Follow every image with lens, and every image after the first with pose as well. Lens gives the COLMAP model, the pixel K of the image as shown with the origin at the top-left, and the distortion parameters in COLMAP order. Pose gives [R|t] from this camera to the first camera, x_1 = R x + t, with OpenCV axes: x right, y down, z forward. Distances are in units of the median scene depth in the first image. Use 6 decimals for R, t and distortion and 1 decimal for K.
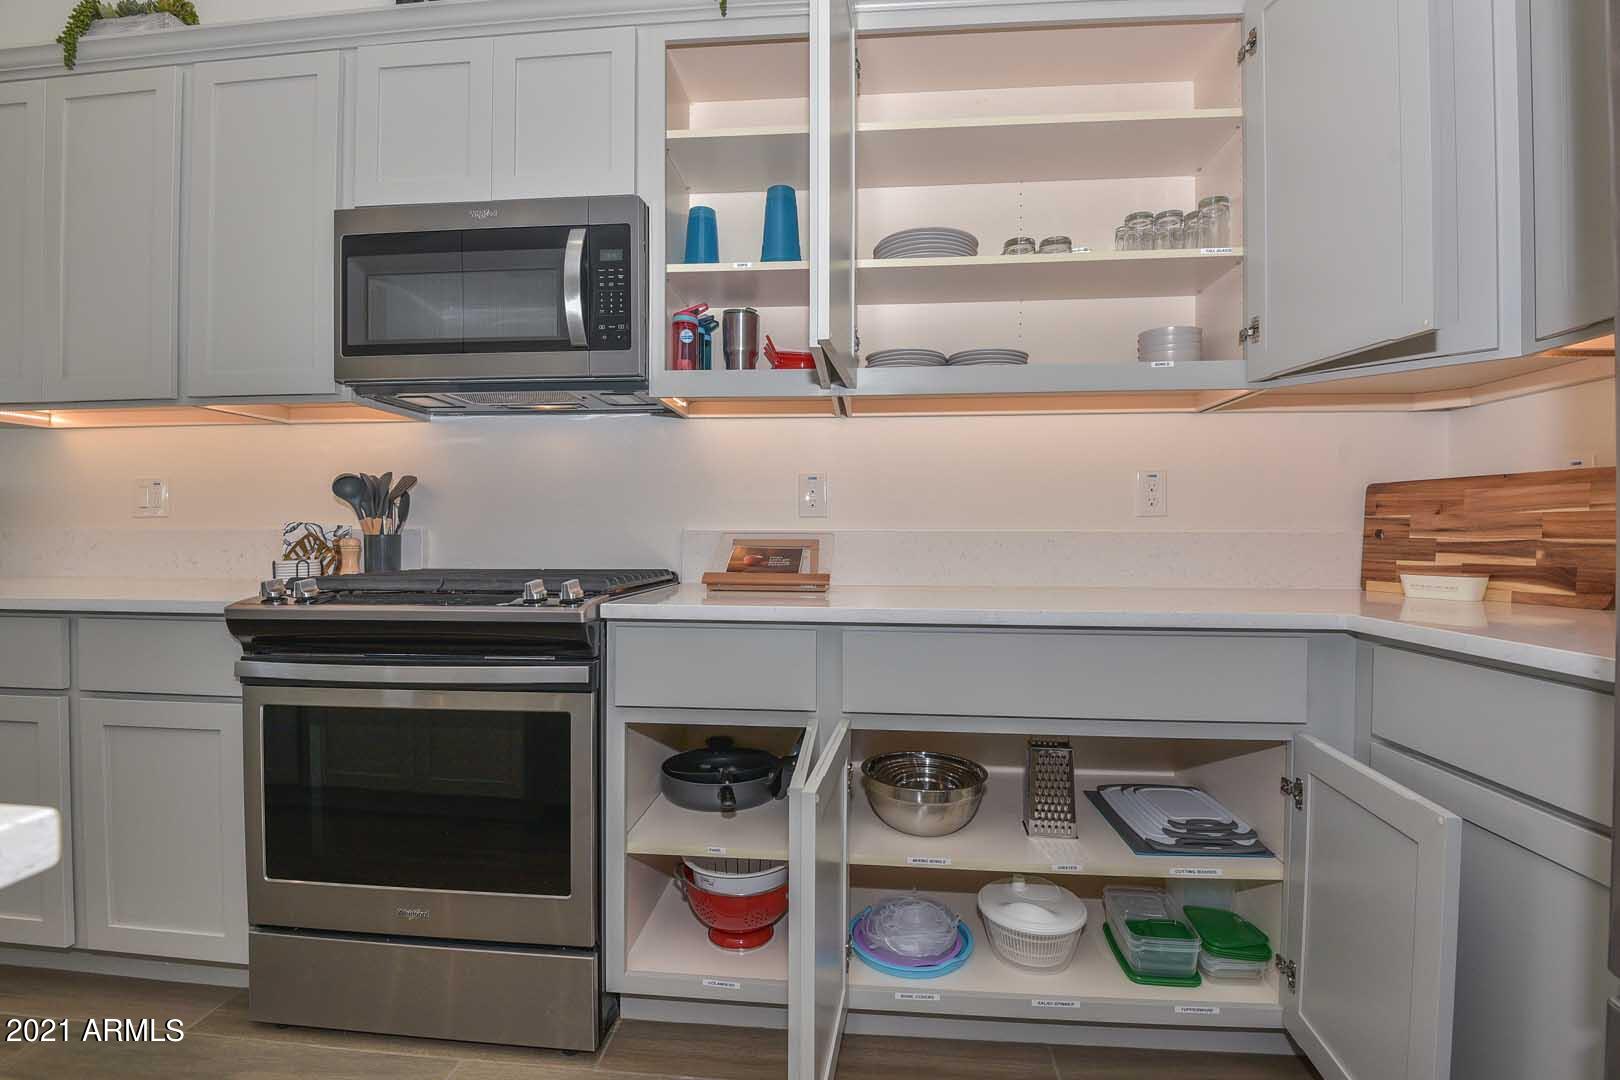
lens RADIAL K [[754.7, 0, 814.9], [0, 754.7, 539.8], [0, 0, 1]] dist [-0.017587, -0.004614]
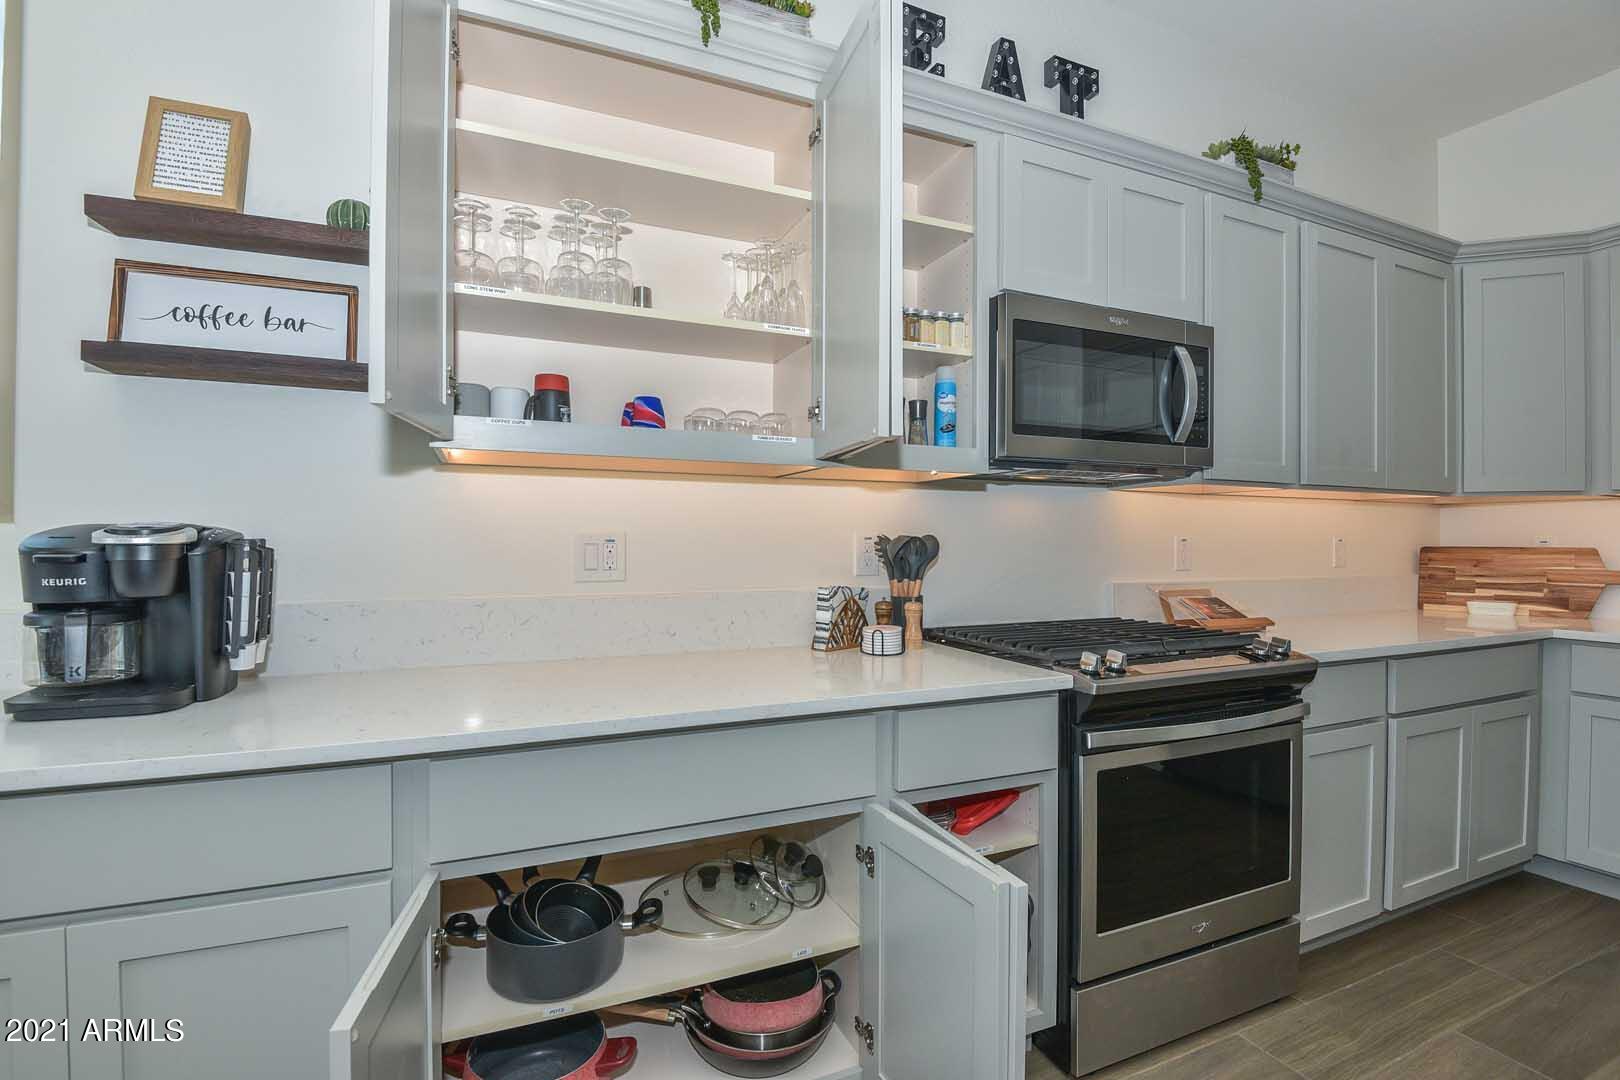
lens RADIAL K [[747.4, 0, 804.8], [0, 747.4, 541.0], [0, 0, 1]] dist [0.001026, -0.016666]
pose [[0.873958, -0.000296, 0.486002, -1.366557], [0.002084, 0.999993, -0.003138, -0.090002], [-0.485998, 0.003755, 0.873952, 0.224364]]
